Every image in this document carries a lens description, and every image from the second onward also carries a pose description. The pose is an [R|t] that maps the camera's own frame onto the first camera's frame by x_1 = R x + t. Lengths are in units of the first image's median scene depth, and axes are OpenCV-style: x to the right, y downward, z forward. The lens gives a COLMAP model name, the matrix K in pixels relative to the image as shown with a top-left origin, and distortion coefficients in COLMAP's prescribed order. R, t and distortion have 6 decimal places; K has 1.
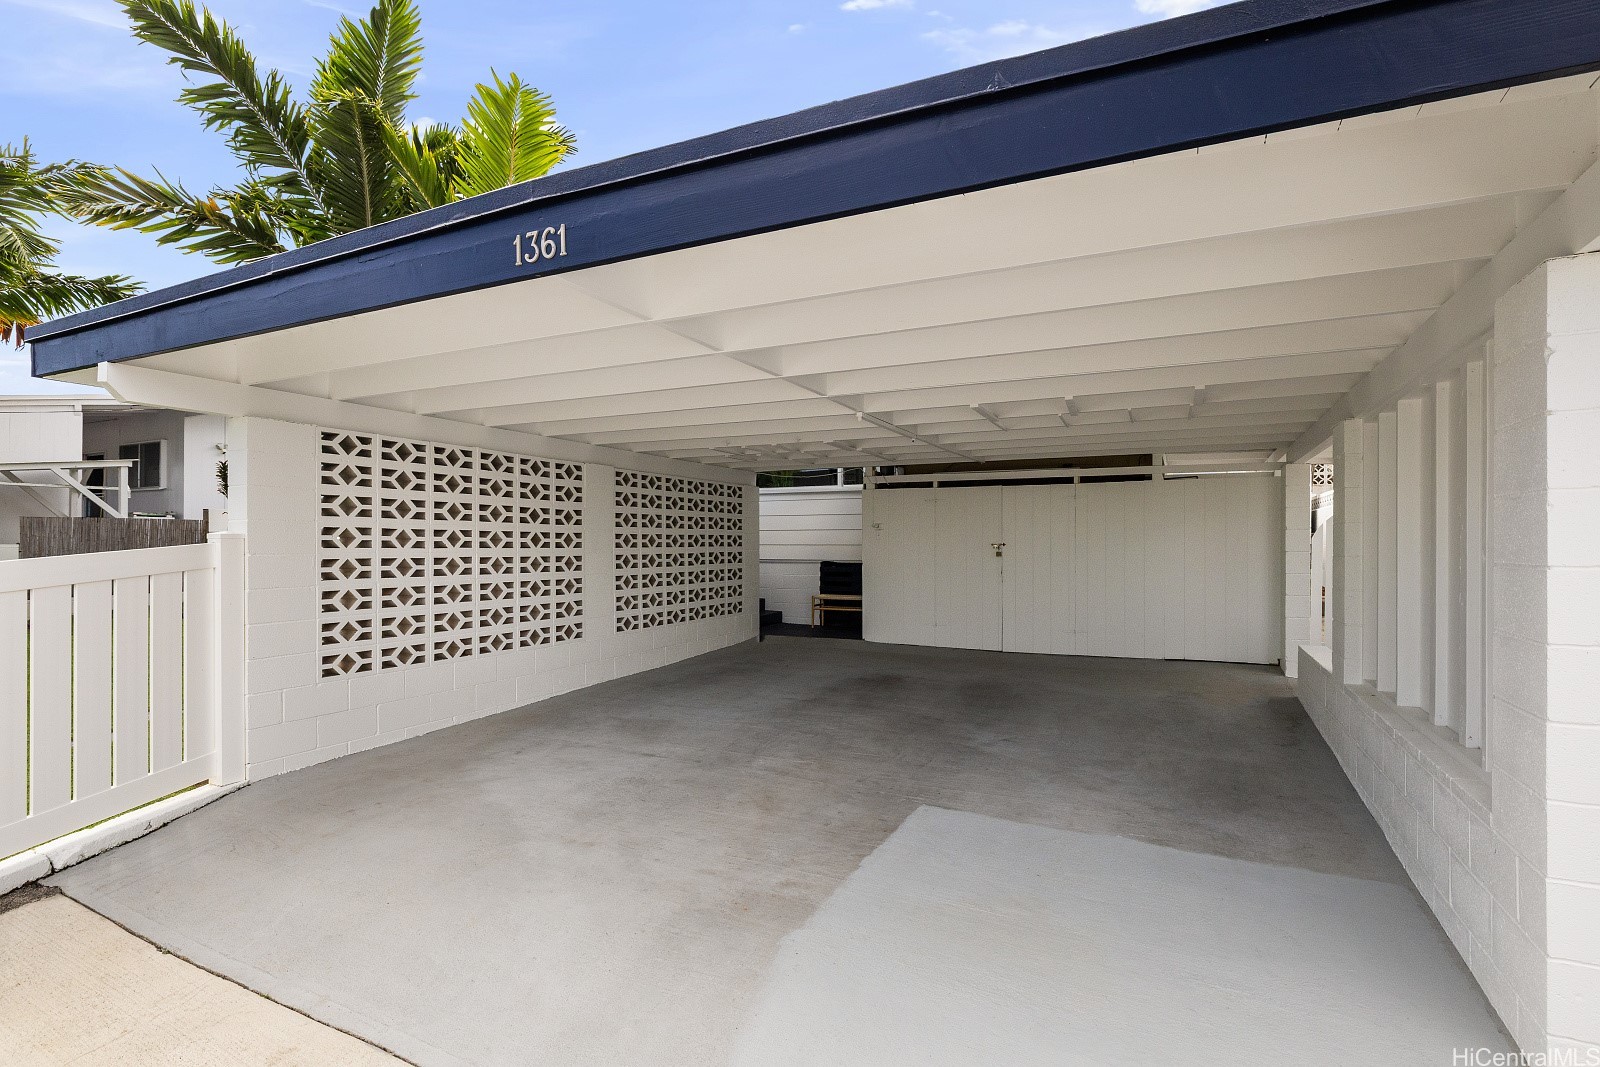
lens RADIAL K [[786.1, 0, 801.9], [0, 786.1, 534.2], [0, 0, 1]] dist [0.000048, 0.000074]
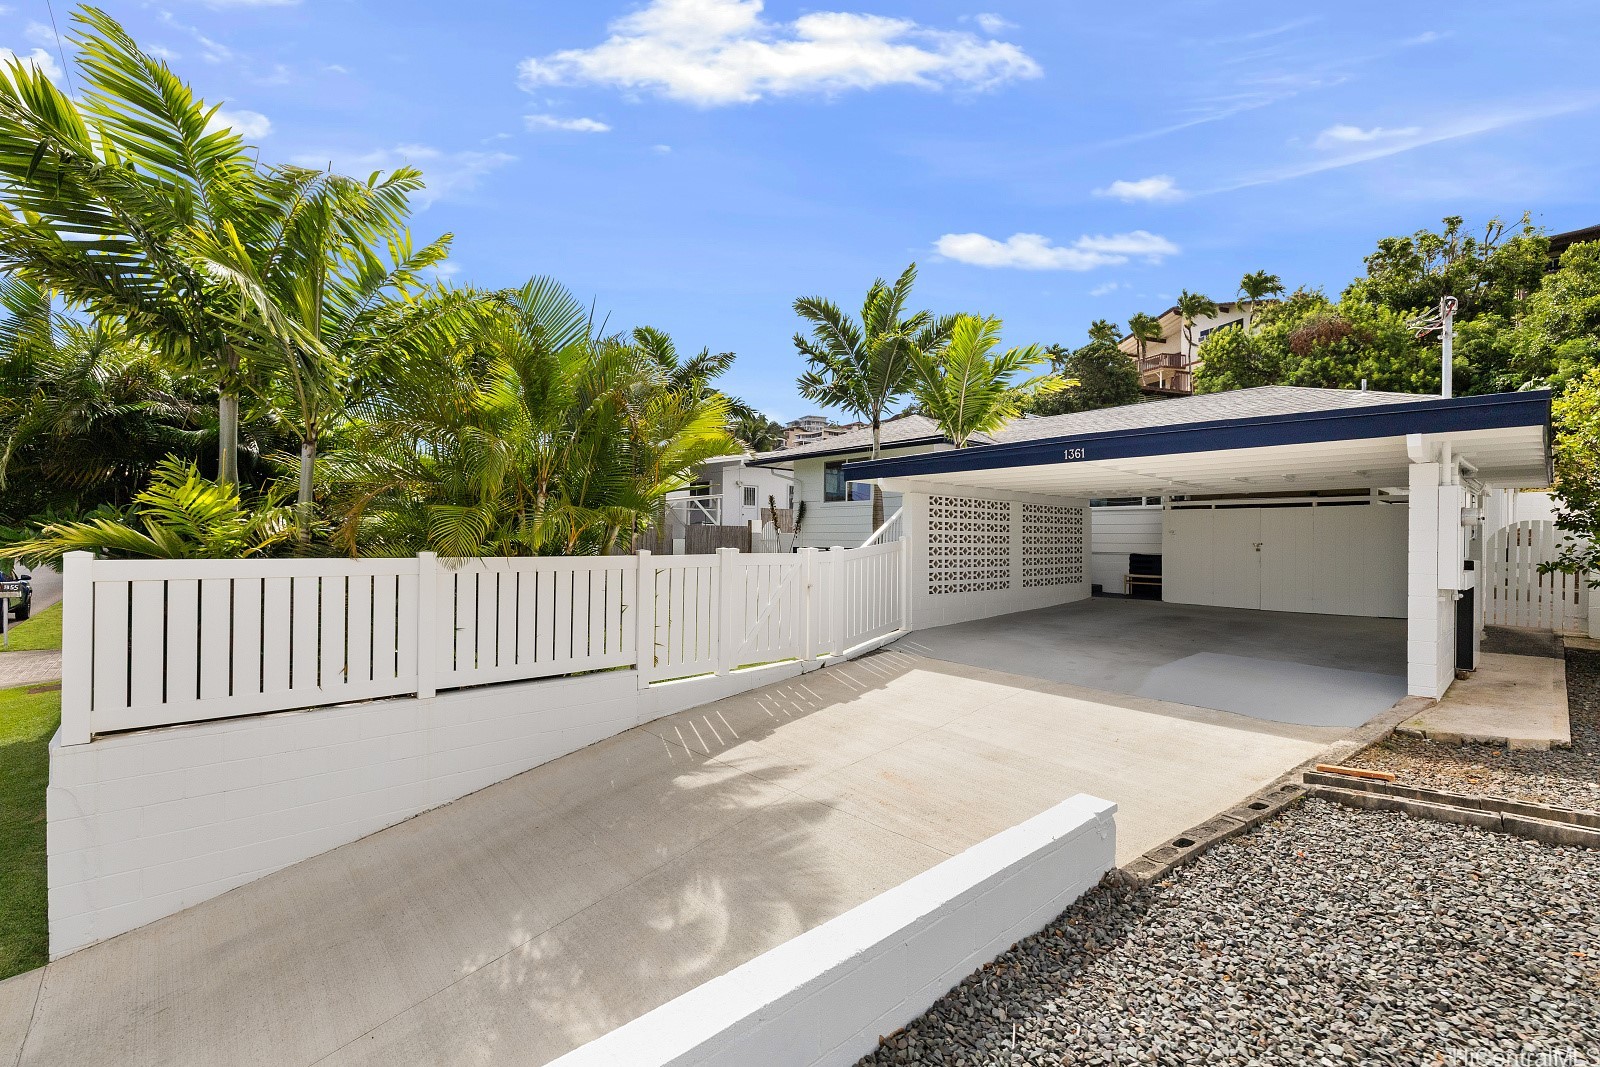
lens RADIAL K [[680.4, 0, 799.6], [0, 680.4, 528.8], [0, 0, 1]] dist [-0.000154, 0.000137]
pose [[0.927571, 0.002581, -0.373639, -0.107325], [-0.004251, 0.999984, -0.003643, -0.009776], [0.373623, 0.004968, 0.927567, -0.685370]]
